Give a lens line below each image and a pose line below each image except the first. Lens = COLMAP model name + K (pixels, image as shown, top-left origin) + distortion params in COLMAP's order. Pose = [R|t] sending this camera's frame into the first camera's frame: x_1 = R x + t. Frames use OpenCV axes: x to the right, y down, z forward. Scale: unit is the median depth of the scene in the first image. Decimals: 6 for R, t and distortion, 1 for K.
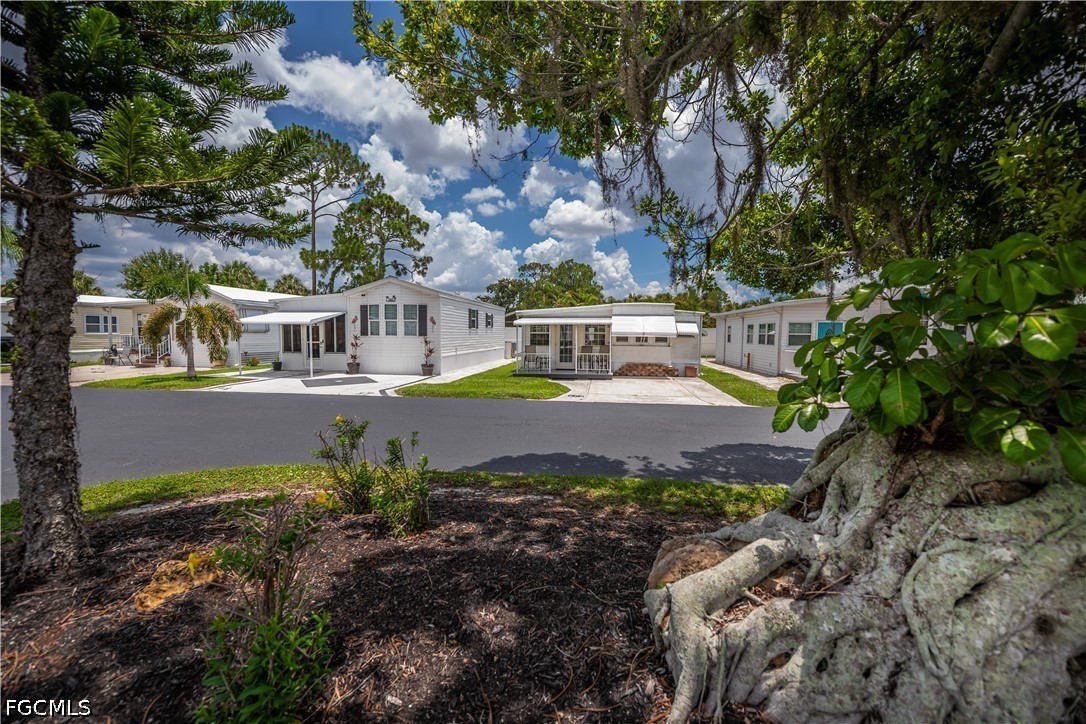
lens RADIAL K [[434.3, 0, 543.0], [0, 434.3, 362.0], [0, 0, 1]] dist [-0.000123, -0.000032]
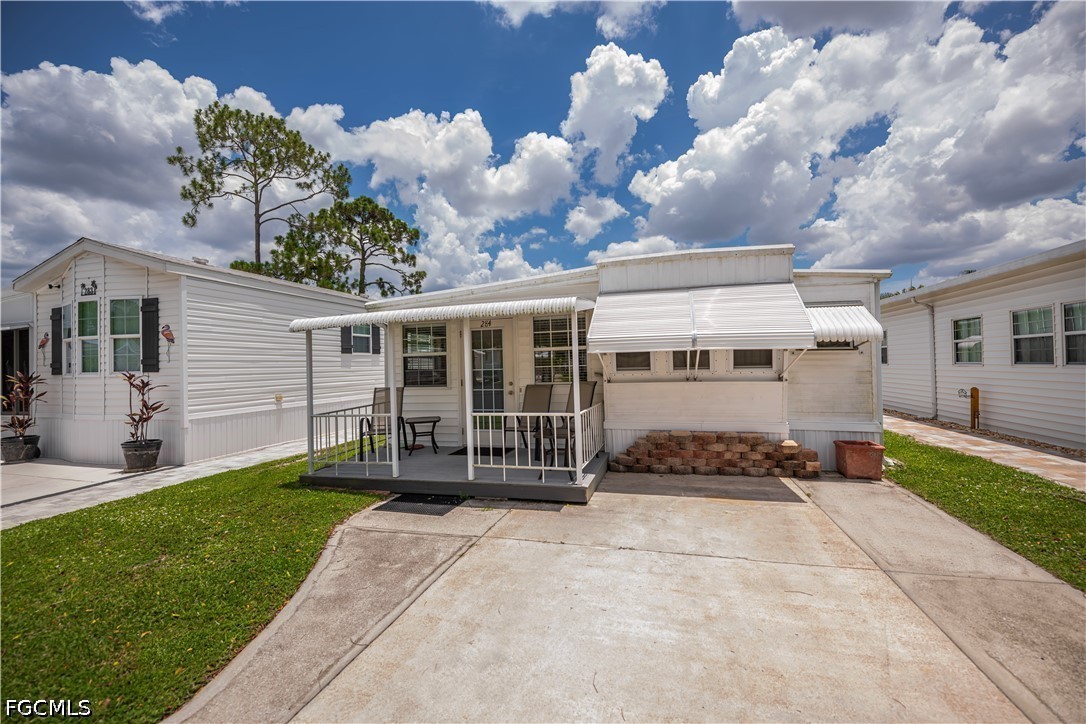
lens RADIAL K [[434.3, 0, 543.0], [0, 434.3, 362.0], [0, 0, 1]] dist [-0.000123, -0.000032]
pose [[0.990733, -0.034580, -0.131349, 0.154324], [0.025288, 0.997101, -0.071762, -0.030235], [0.133450, 0.067775, 0.988735, 0.637290]]
